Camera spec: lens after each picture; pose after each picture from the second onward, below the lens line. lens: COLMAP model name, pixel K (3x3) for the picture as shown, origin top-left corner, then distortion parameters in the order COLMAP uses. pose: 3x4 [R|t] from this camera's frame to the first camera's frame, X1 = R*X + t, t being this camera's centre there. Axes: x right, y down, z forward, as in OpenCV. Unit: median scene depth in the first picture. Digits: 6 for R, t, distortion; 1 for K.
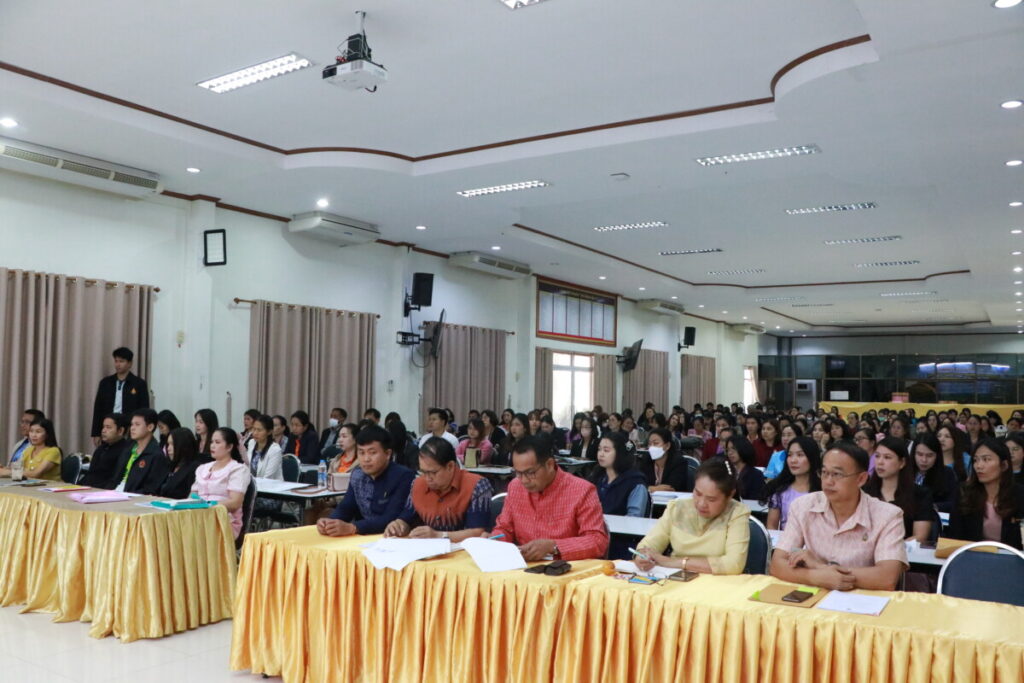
lens RADIAL K [[824.9, 0, 511.6], [0, 824.9, 385.8], [0, 0, 1]] dist [-0.138548, 0.008347]
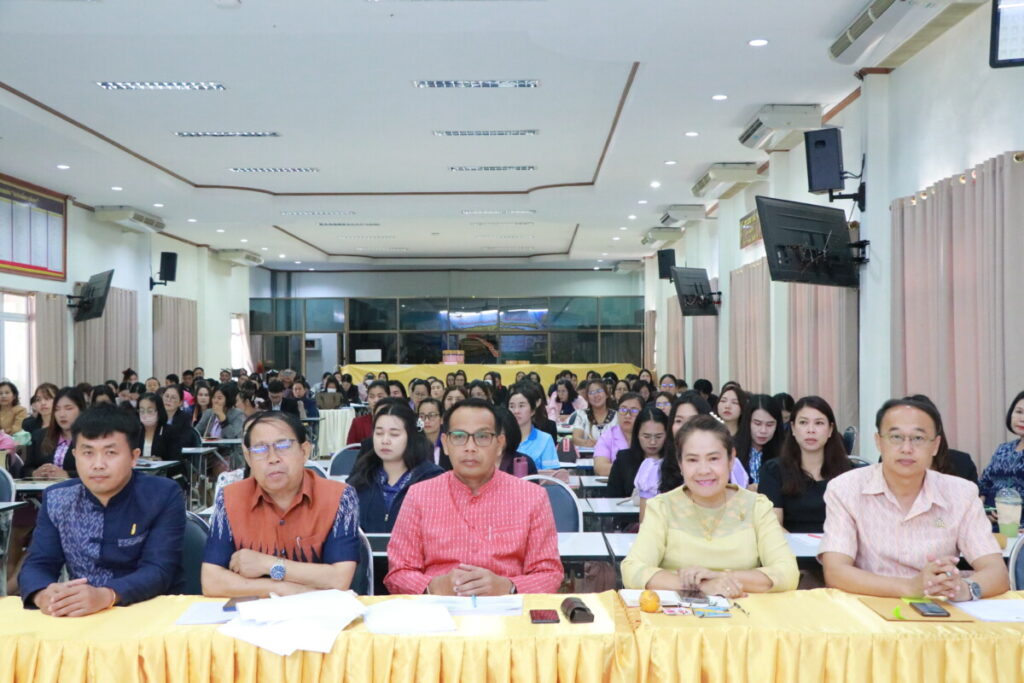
lens RADIAL K [[1239.7, 0, 512.0], [0, 1239.7, 341.5], [0, 0, 1]] dist [-0.020502, 0.003094]
pose [[0.846647, -0.010194, 0.532057, -0.072642], [0.012300, 0.999924, -0.000414, 0.002101], [-0.532013, 0.006894, 0.846708, 0.031711]]
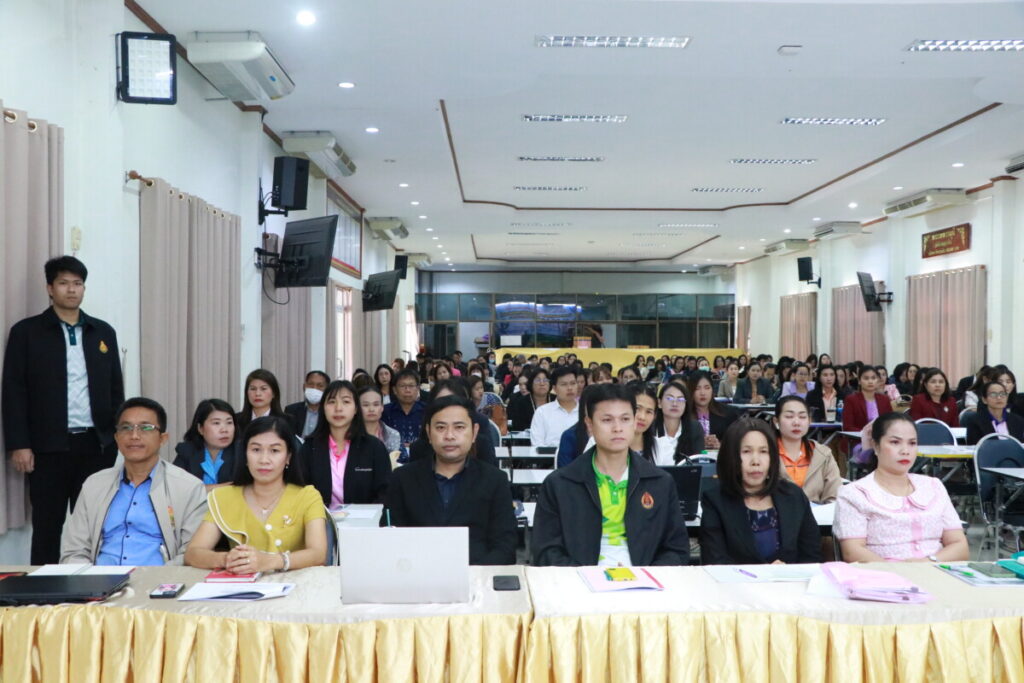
lens RADIAL K [[998.6, 0, 512.0], [0, 998.6, 341.5], [0, 0, 1]] dist [-0.016614, -0.004792]
pose [[0.827485, -0.011510, 0.561370, -0.234653], [0.004975, 0.999901, 0.013169, -0.001320], [-0.561466, -0.008104, 0.827460, 0.147765]]
